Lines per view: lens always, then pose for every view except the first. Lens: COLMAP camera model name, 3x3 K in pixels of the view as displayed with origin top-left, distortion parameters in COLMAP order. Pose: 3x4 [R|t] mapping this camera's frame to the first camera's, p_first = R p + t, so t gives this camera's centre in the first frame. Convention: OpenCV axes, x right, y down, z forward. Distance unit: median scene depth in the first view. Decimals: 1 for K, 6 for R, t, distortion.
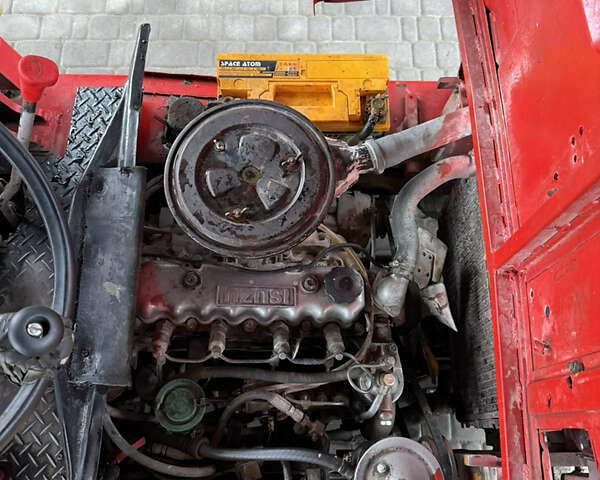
lens RADIAL K [[558.3, 0, 292.2], [0, 558.3, 242.6], [0, 0, 1]] dist [0.038306, -0.006961]
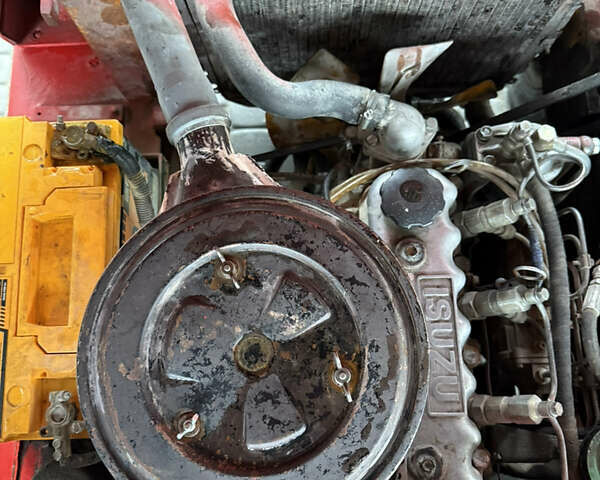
lens RADIAL K [[558.3, 0, 292.2], [0, 558.3, 242.6], [0, 0, 1]] dist [0.038306, -0.006961]
pose [[-0.021186, -0.982493, 0.185093, -0.070133], [0.961267, 0.030869, 0.273884, -0.225700], [-0.274803, 0.183726, 0.943784, 0.511645]]
